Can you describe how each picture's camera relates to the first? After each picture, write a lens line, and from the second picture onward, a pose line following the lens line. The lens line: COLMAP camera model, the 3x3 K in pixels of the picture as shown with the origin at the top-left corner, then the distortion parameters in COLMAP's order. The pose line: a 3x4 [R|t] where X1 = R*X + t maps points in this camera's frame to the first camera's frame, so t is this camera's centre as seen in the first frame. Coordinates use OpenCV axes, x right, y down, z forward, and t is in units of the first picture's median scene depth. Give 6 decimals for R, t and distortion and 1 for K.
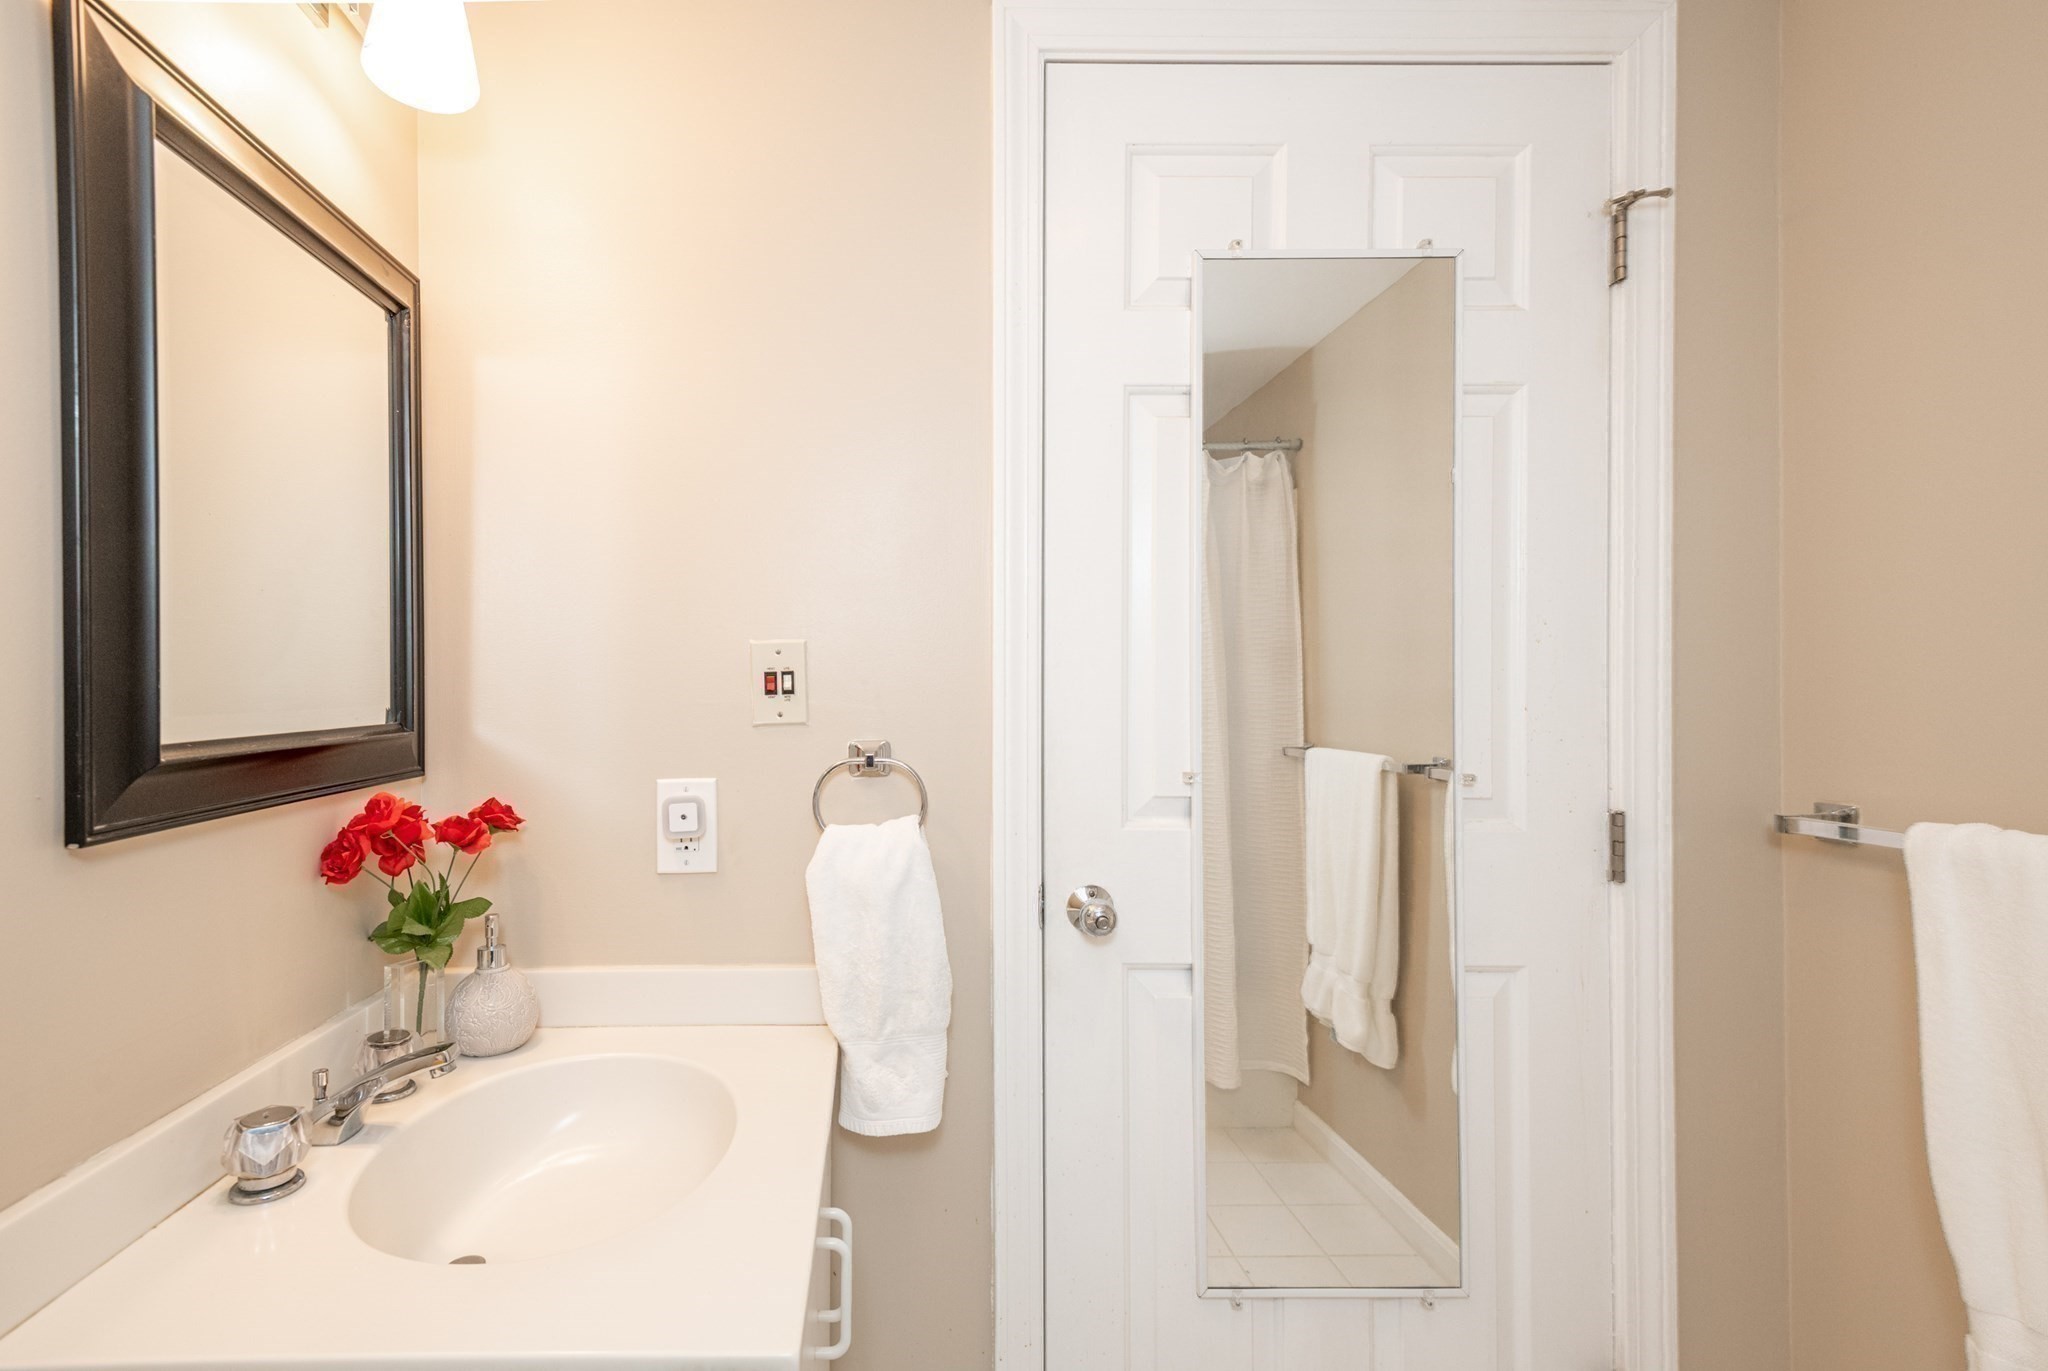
lens RADIAL K [[997.8, 0, 1024.0], [0, 997.8, 685.5], [0, 0, 1]] dist [0.001367, -0.000270]
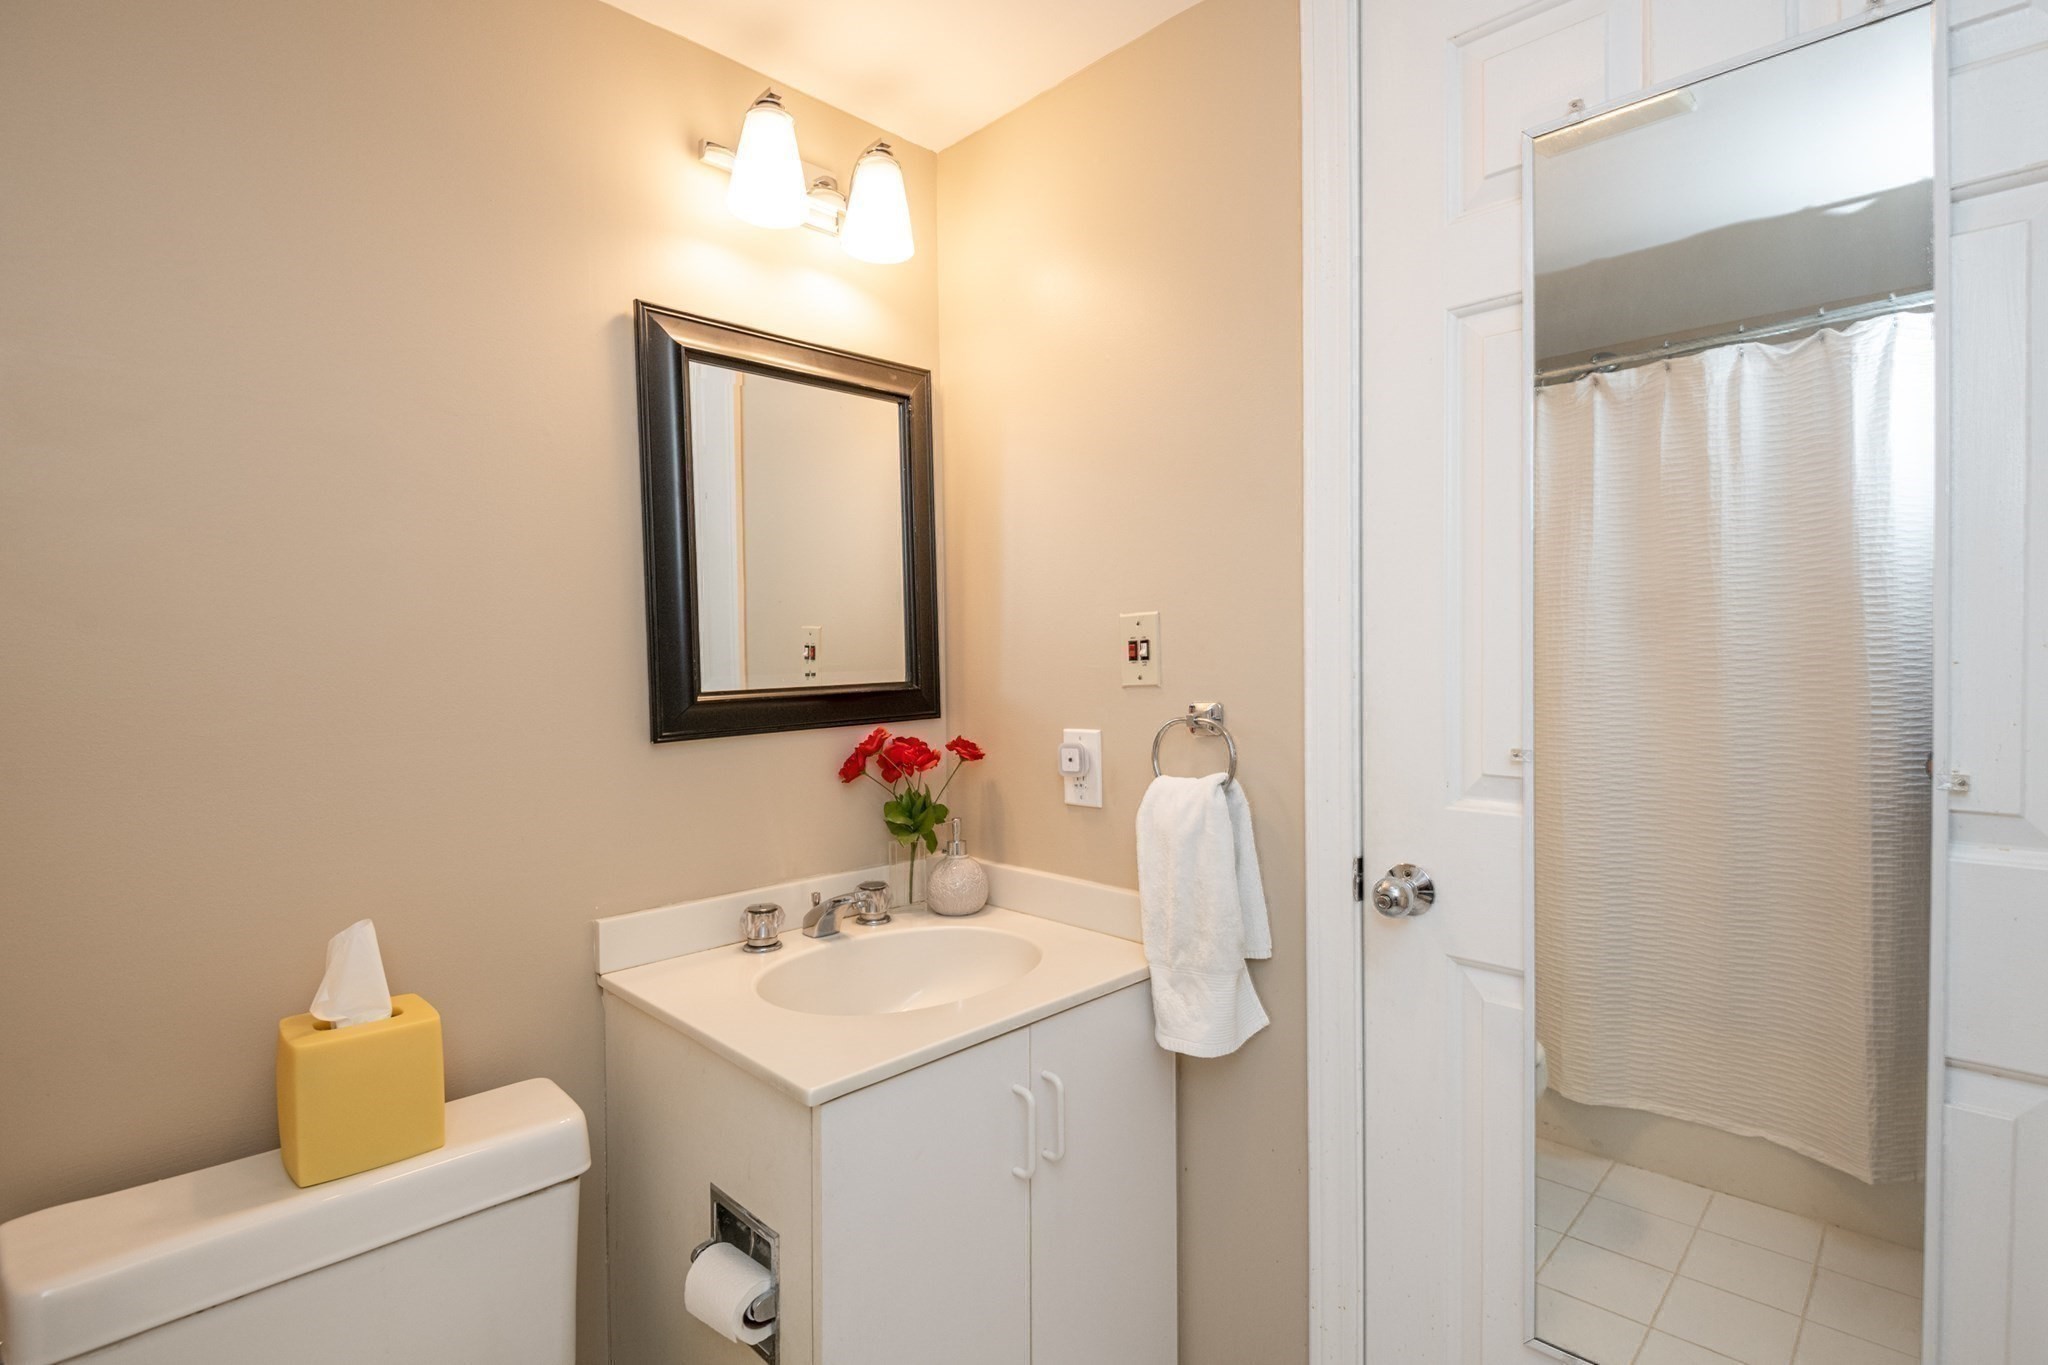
lens RADIAL K [[1016.6, 0, 1024.0], [0, 1016.6, 682.5], [0, 0, 1]] dist [-0.053743, -0.000294]
pose [[0.660392, 0.011248, -0.750837, 0.578809], [0.017224, 0.999398, 0.030121, -0.003246], [0.750724, -0.032824, 0.659800, 0.129172]]
